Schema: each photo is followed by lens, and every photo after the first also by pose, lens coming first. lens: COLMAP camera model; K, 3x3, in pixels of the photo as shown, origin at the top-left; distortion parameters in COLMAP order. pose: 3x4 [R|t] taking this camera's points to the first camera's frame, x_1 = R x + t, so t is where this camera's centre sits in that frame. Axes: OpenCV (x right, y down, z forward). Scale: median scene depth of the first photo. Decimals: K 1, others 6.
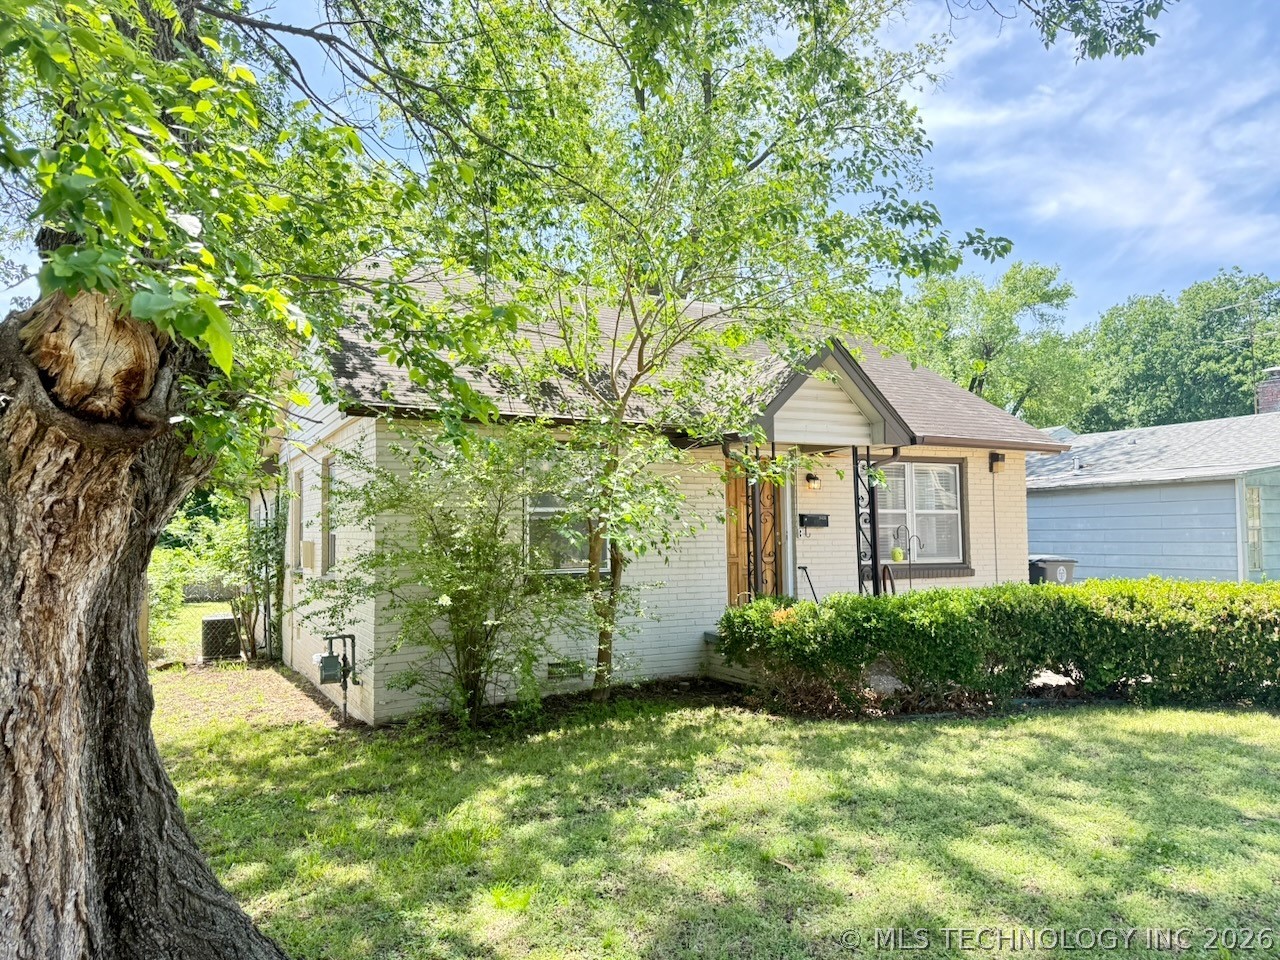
lens RADIAL K [[901.9, 0, 632.7], [0, 901.9, 487.2], [0, 0, 1]] dist [0.027669, -0.040668]
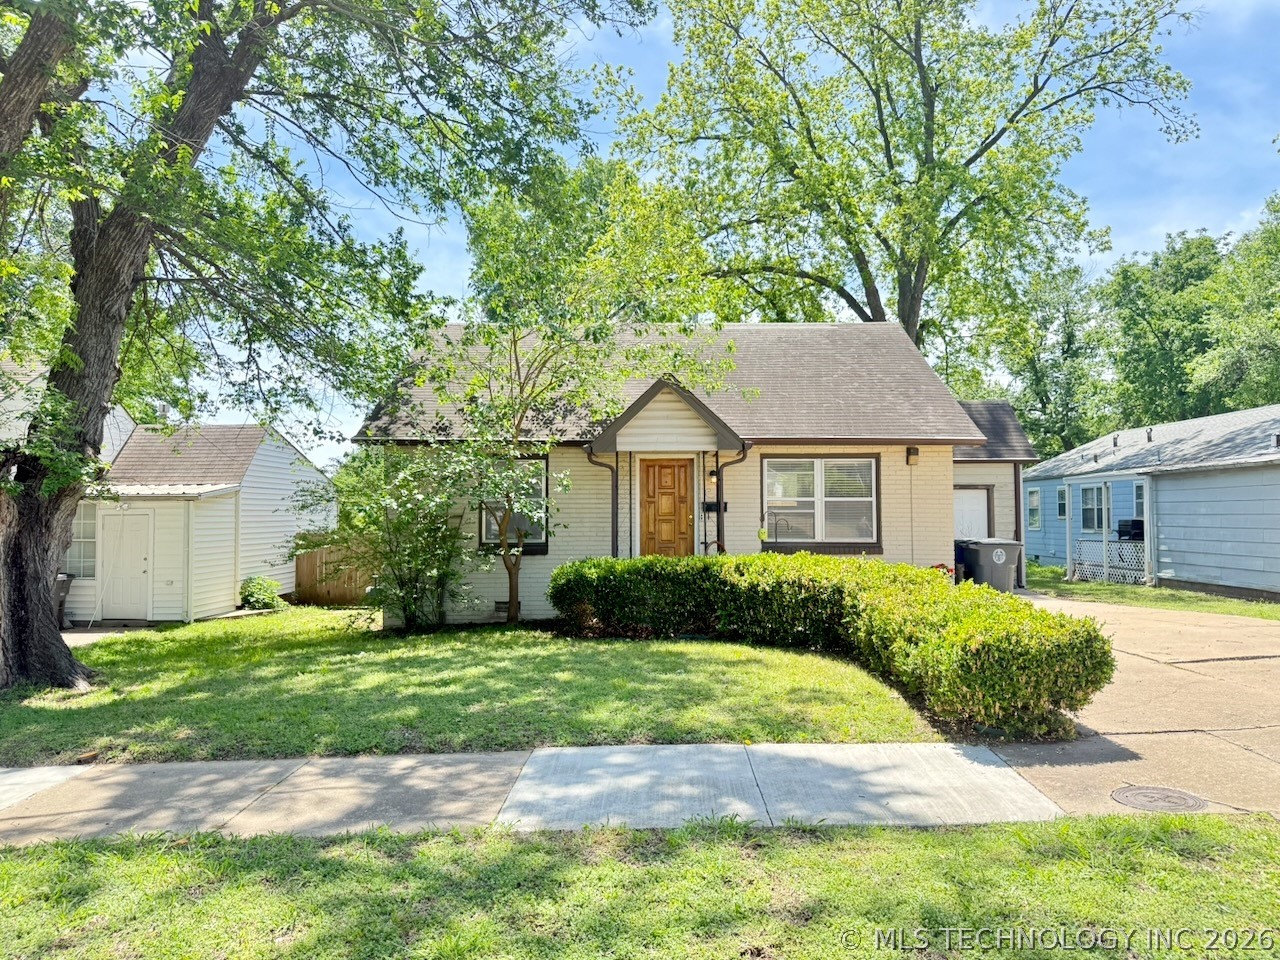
lens RADIAL K [[901.9, 0, 636.1], [0, 901.9, 484.9], [0, 0, 1]] dist [0.027669, -0.040668]
pose [[0.870076, -0.009538, -0.492825, 0.681293], [0.020645, 0.999641, 0.017102, -0.018121], [0.492484, -0.025054, 0.869961, -0.170975]]
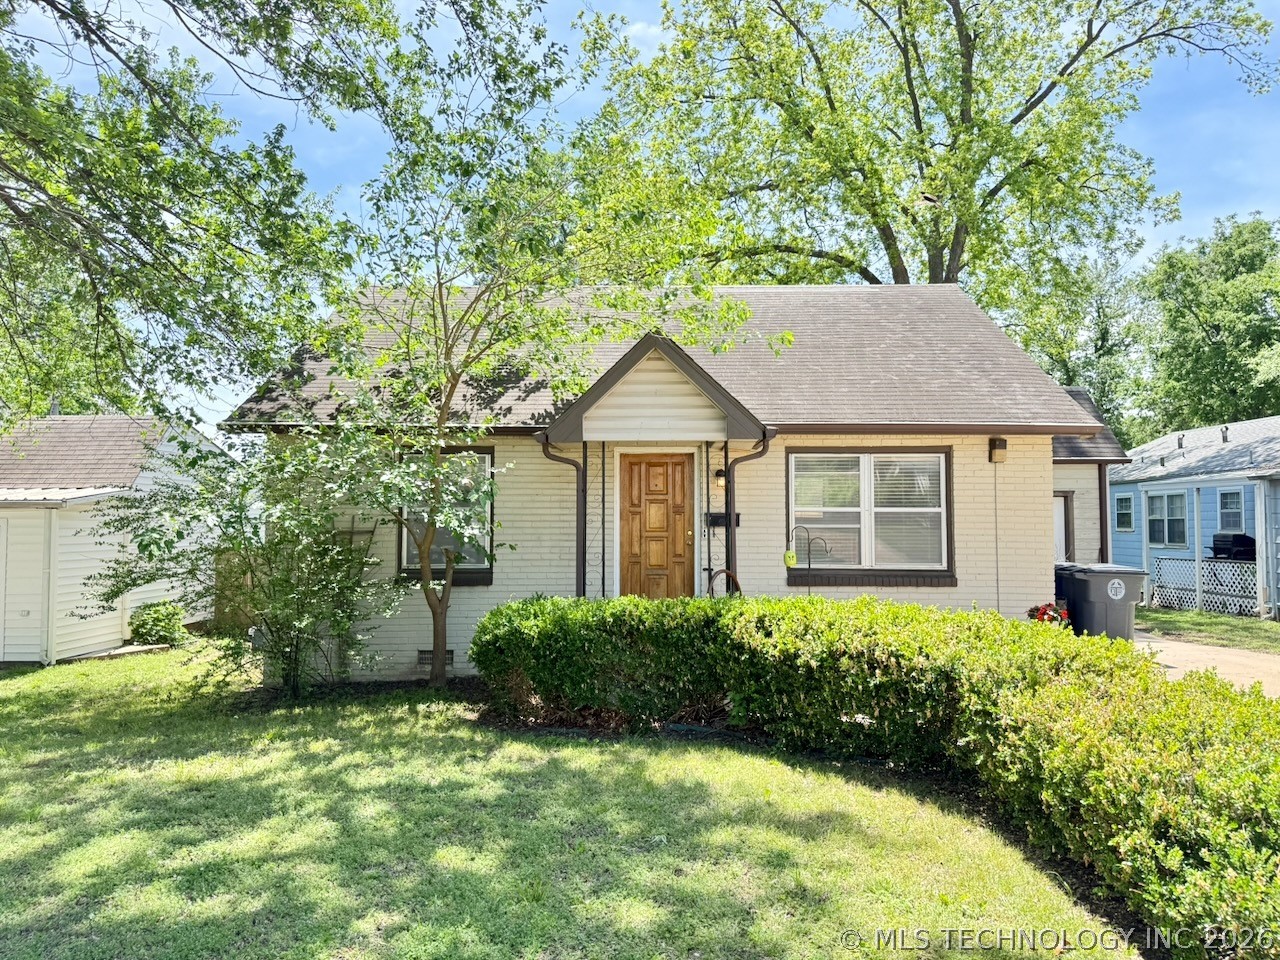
lens RADIAL K [[901.9, 0, 643.8], [0, 901.9, 467.0], [0, 0, 1]] dist [0.027669, -0.040668]
pose [[0.871186, -0.020530, -0.490523, 0.541072], [0.017826, 0.999789, -0.010185, -0.009360], [0.490629, 0.000129, 0.871369, 0.131255]]
